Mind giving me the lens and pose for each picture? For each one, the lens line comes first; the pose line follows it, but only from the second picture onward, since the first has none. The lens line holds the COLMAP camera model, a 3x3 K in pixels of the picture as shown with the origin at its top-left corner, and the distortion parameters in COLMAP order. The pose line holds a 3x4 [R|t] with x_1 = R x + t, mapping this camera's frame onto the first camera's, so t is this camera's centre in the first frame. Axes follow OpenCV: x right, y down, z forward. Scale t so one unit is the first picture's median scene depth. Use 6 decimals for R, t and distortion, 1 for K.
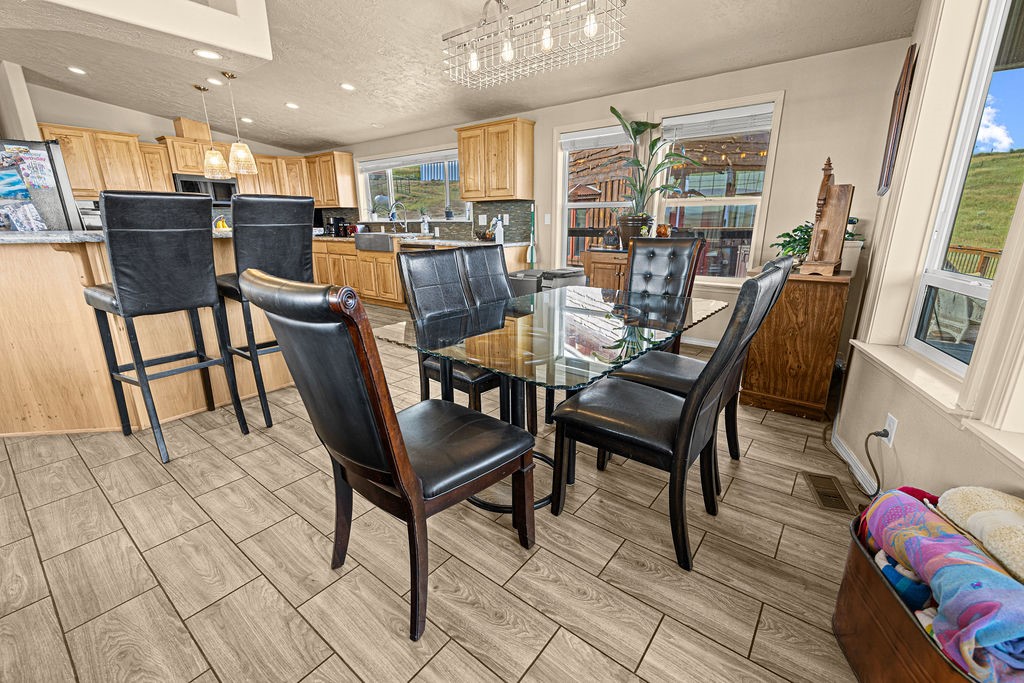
lens RADIAL K [[427.2, 0, 513.3], [0, 427.2, 339.3], [0, 0, 1]] dist [0.001335, 0.000048]
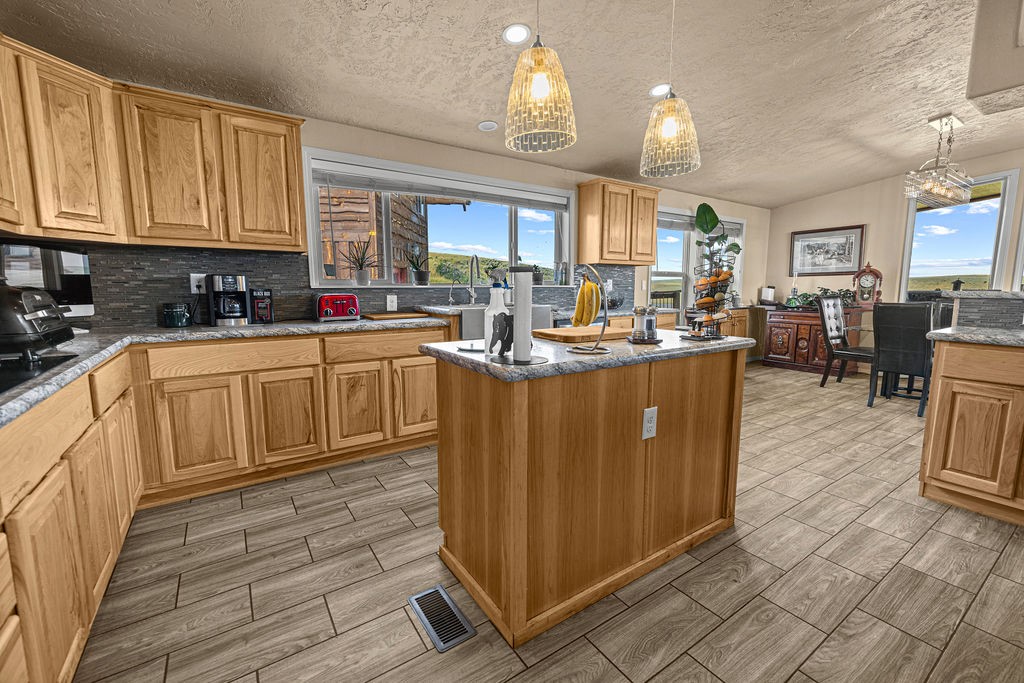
lens RADIAL K [[427.2, 0, 513.3], [0, 427.2, 339.3], [0, 0, 1]] dist [0.001335, 0.000048]
pose [[0.308978, -0.111228, 0.944543, -0.813644], [0.255349, 0.966375, 0.030269, -0.211047], [-0.916149, 0.231836, 0.326990, 0.780298]]
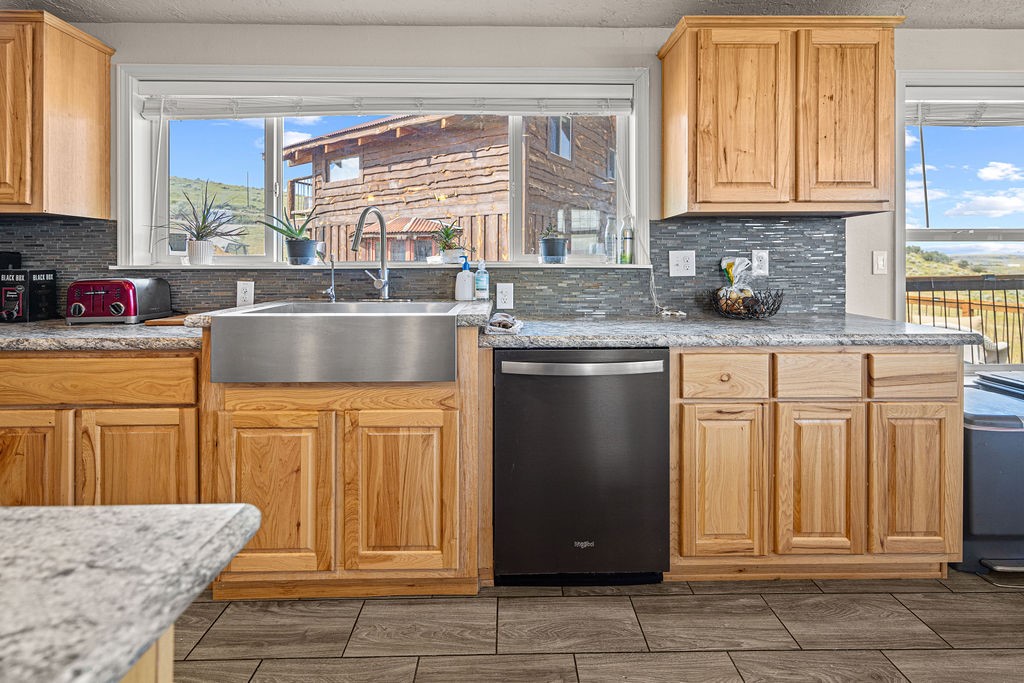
lens RADIAL K [[448.5, 0, 510.7], [0, 448.5, 264.8], [0, 0, 1]] dist [0.001779, 0.000468]
pose [[0.777820, 0.003521, 0.628477, -0.393241], [0.166796, 0.962969, -0.211826, -0.194092], [-0.605949, 0.269590, 0.748429, 0.704302]]
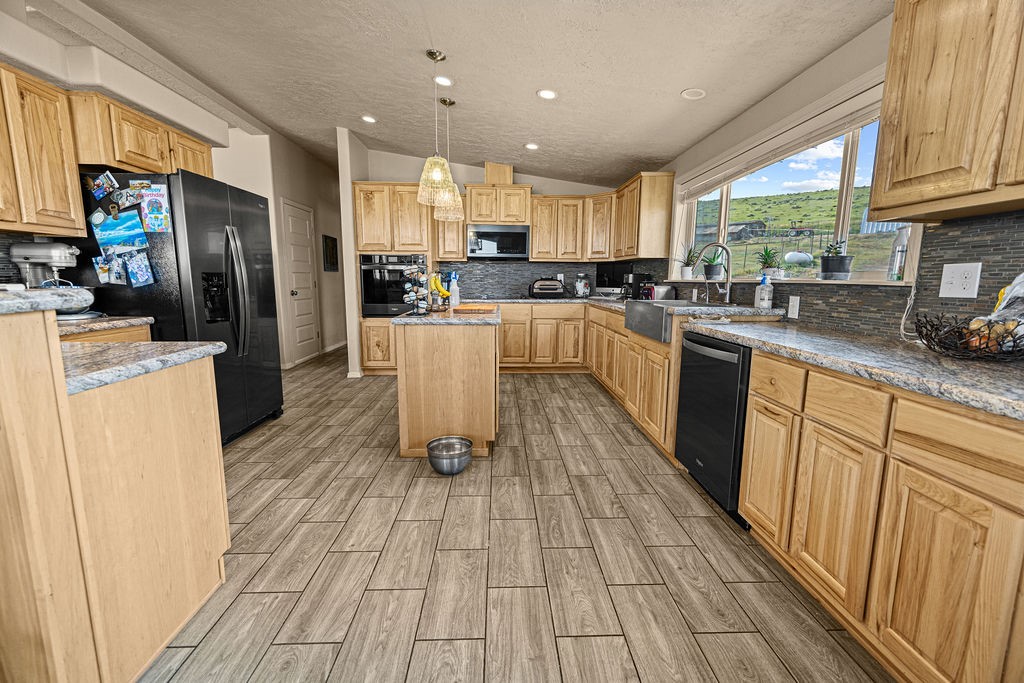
lens RADIAL K [[427.2, 0, 513.3], [0, 427.2, 339.3], [0, 0, 1]] dist [0.001335, 0.000048]
pose [[0.642475, 0.118482, -0.757091, -0.037380], [-0.217755, 0.975474, -0.032131, -0.146652], [0.734716, 0.185504, 0.652518, 0.529677]]
